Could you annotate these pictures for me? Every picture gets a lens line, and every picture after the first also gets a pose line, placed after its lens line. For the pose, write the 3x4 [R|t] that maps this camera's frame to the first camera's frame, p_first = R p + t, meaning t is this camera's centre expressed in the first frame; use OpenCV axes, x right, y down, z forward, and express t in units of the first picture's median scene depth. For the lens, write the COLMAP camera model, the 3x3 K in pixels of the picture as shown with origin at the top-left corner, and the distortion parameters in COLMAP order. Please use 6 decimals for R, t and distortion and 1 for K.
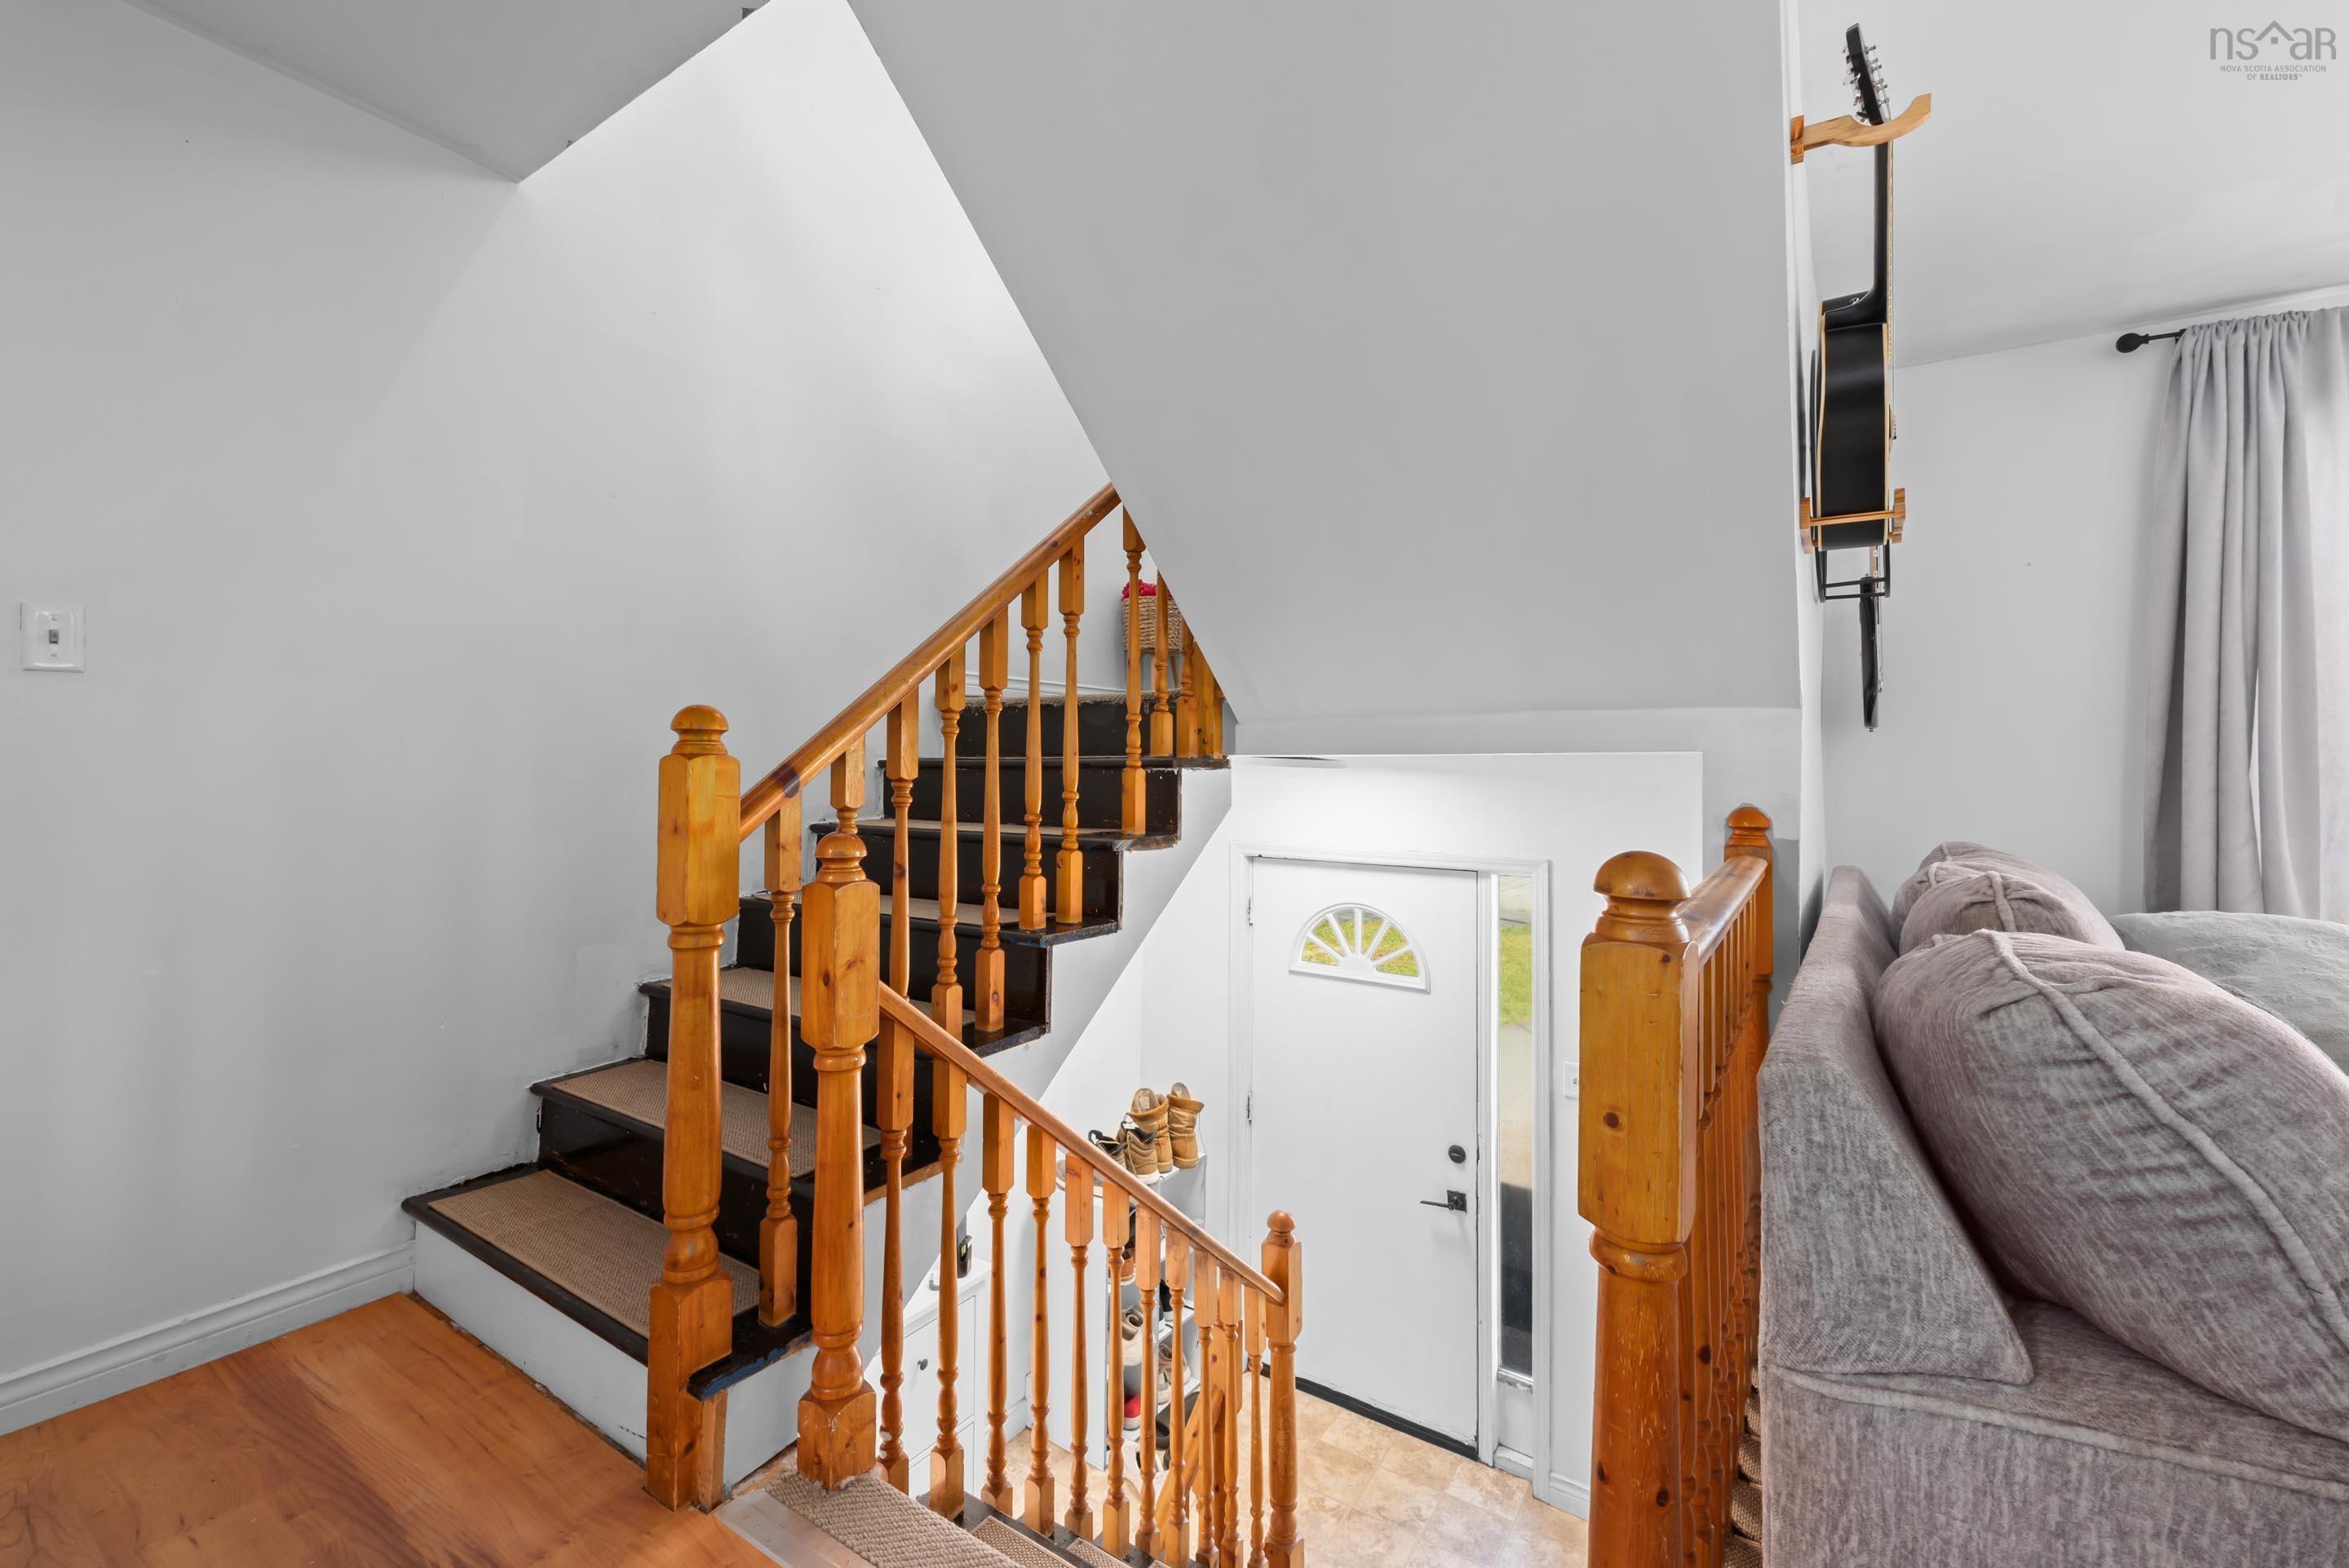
lens RADIAL K [[993.3, 0, 1155.3], [0, 993.3, 751.2], [0, 0, 1]] dist [0.006291, -0.000964]
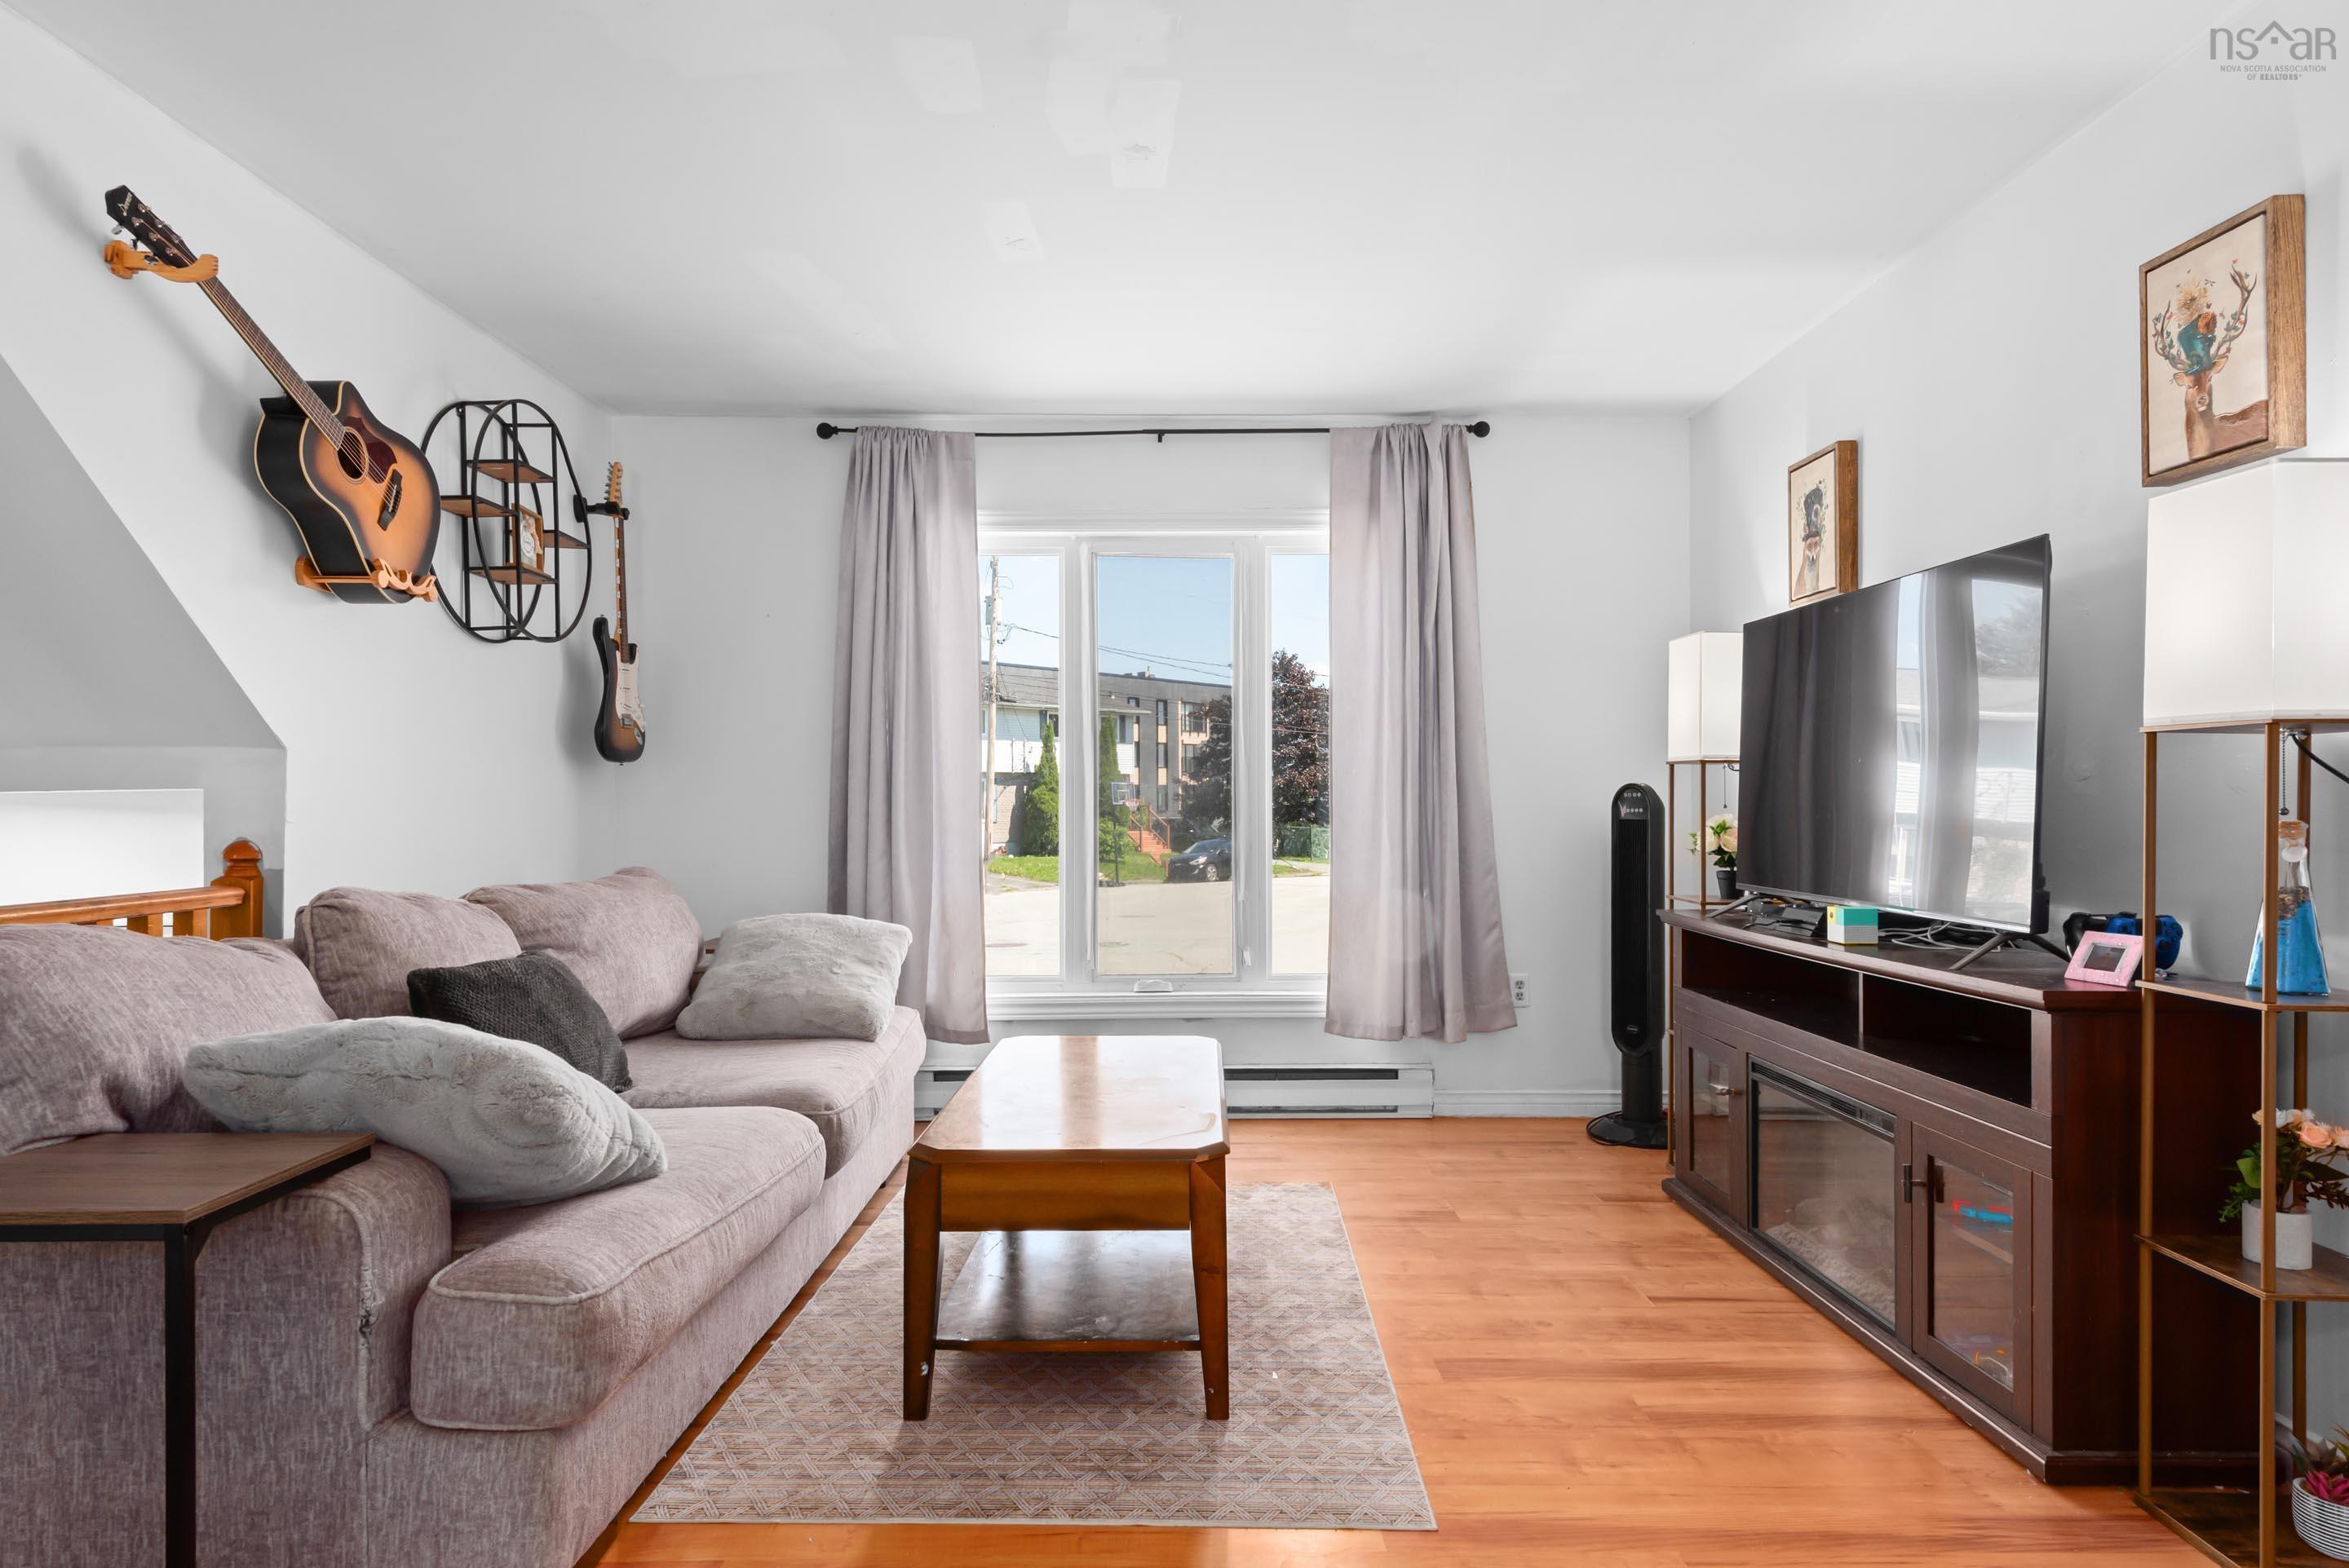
lens RADIAL K [[1382.6, 0, 1177.0], [0, 1382.6, 794.6], [0, 0, 1]] dist [0.030745, -0.014684]
pose [[0.823655, -0.009439, 0.567012, 1.331067], [0.002371, 0.999910, 0.013202, -0.025452], [-0.567086, -0.009529, 0.823604, -1.894522]]
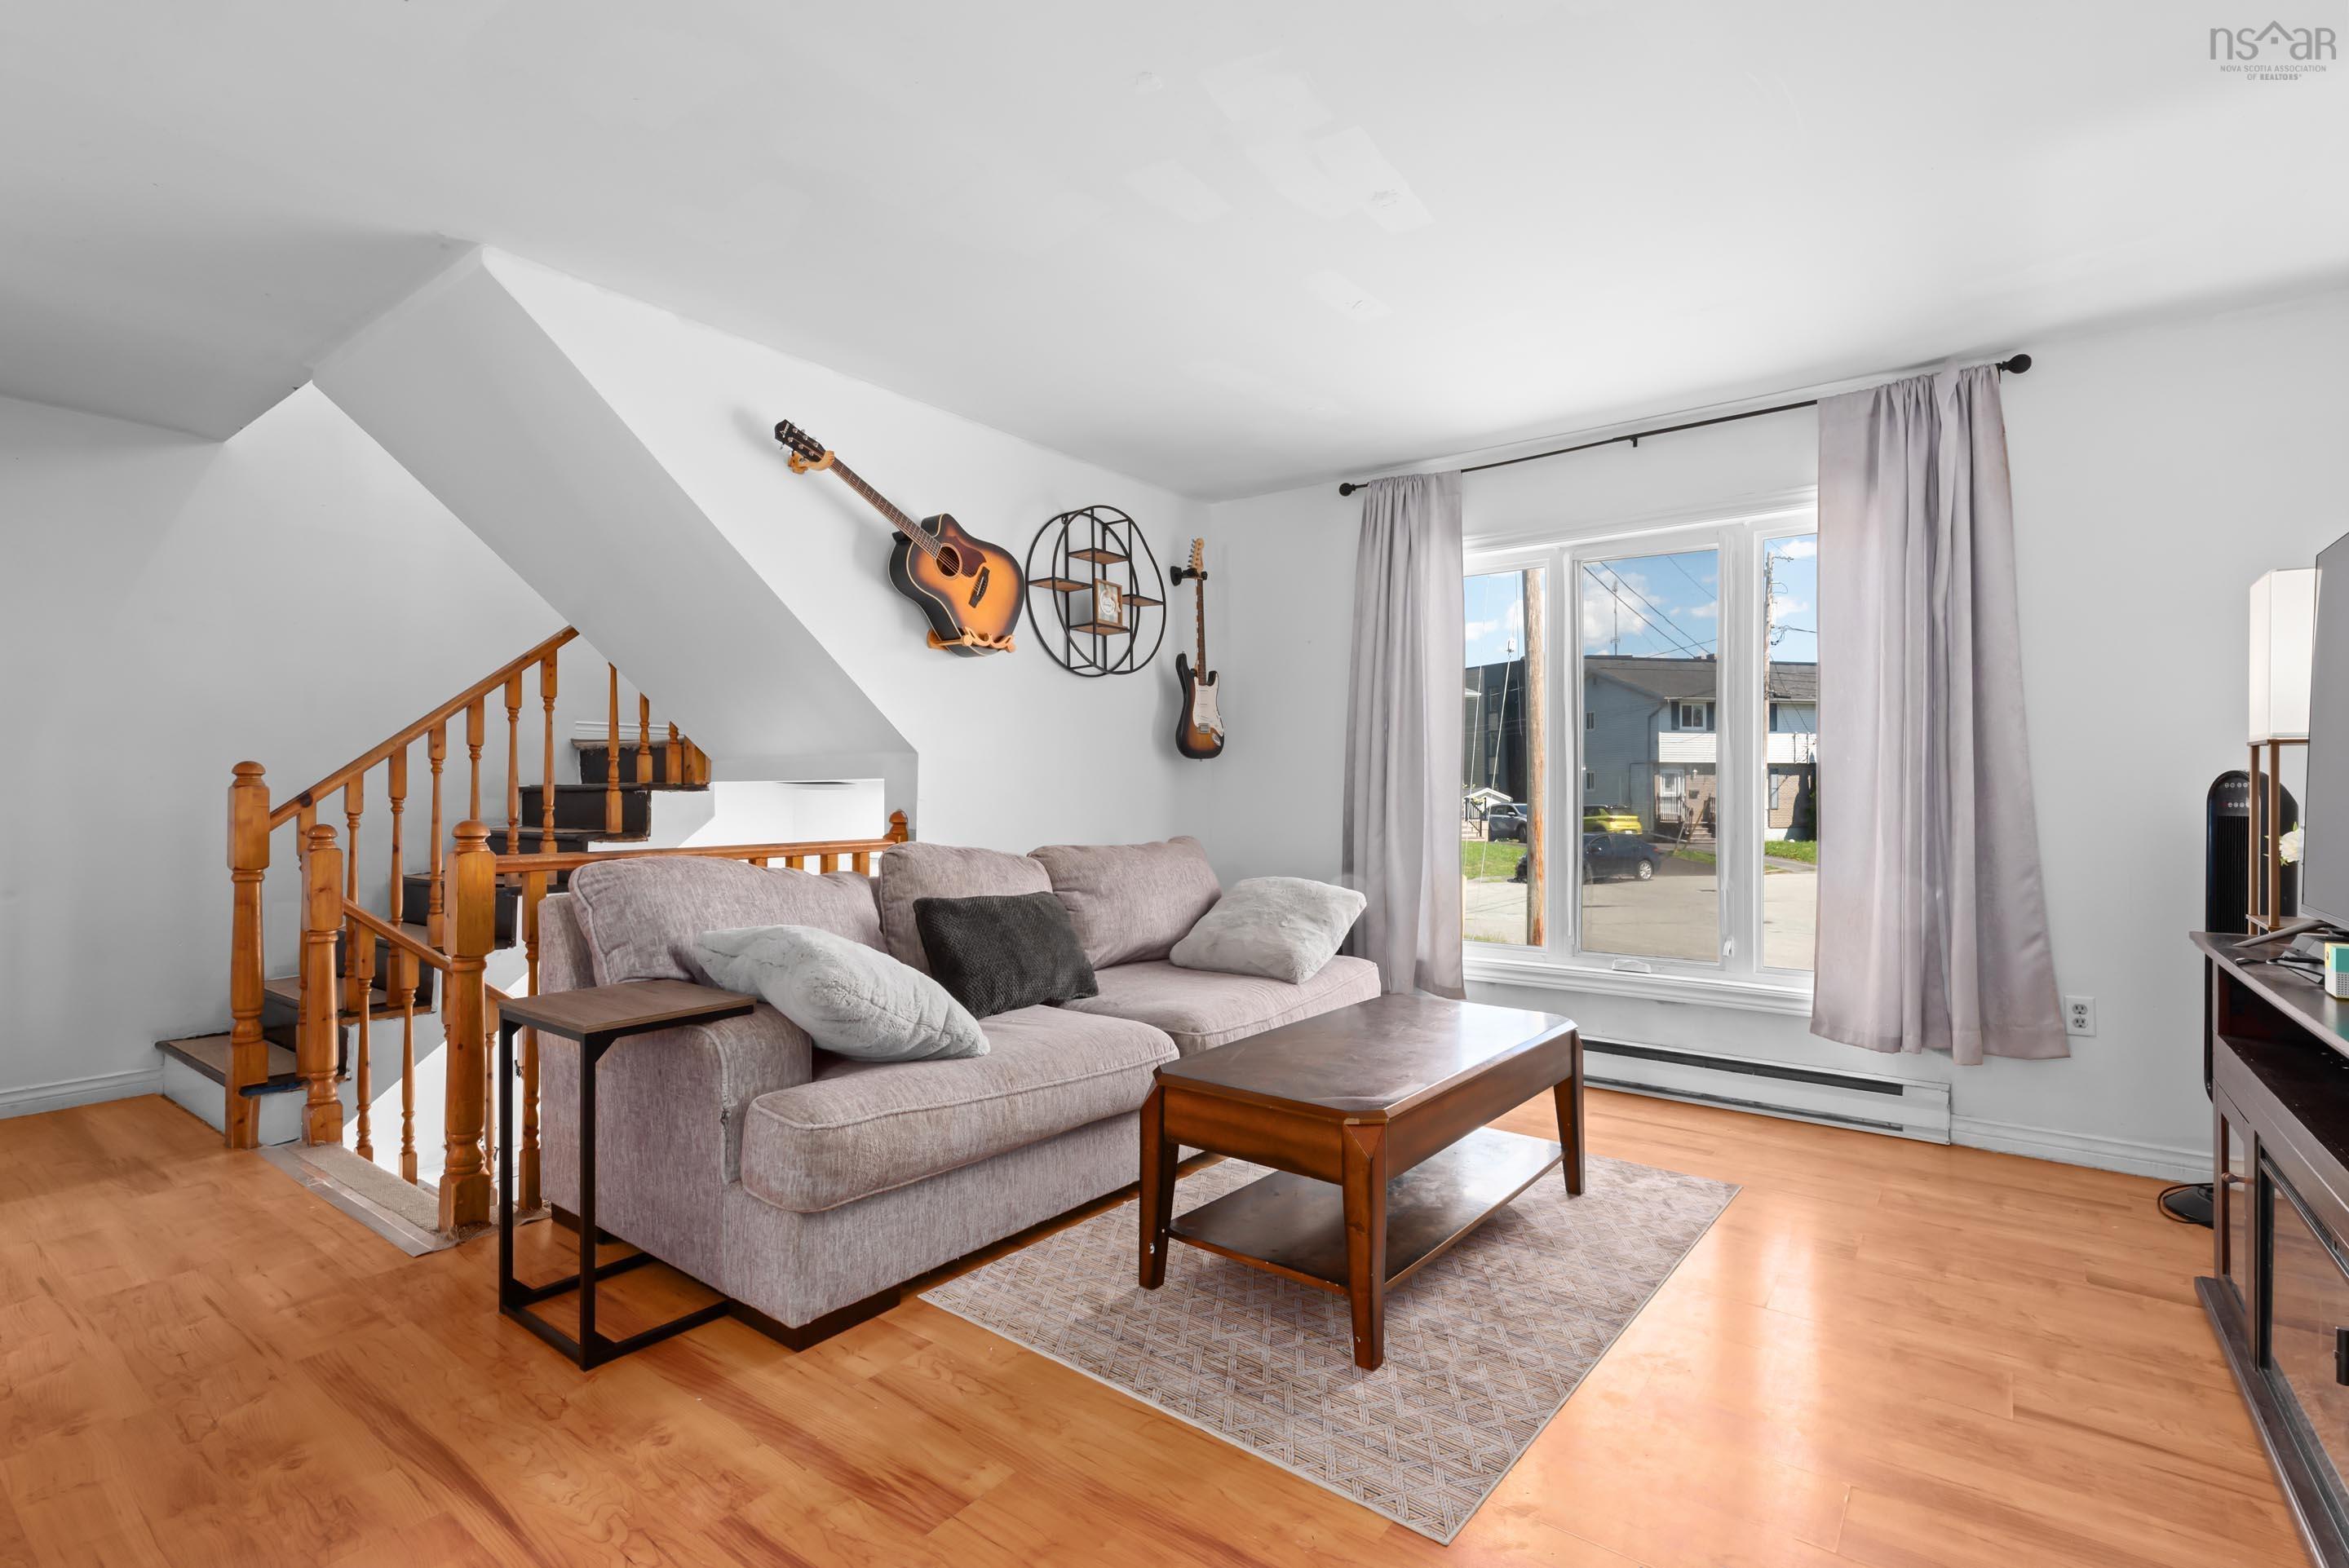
lens RADIAL K [[1106.4, 0, 1168.5], [0, 1106.4, 783.7], [0, 0, 1]] dist [0.012845, -0.003741]
pose [[0.998422, -0.007435, -0.055665, 2.724404], [0.008025, 0.999914, 0.010380, -0.015984], [0.055583, -0.010810, 0.998396, -2.047525]]
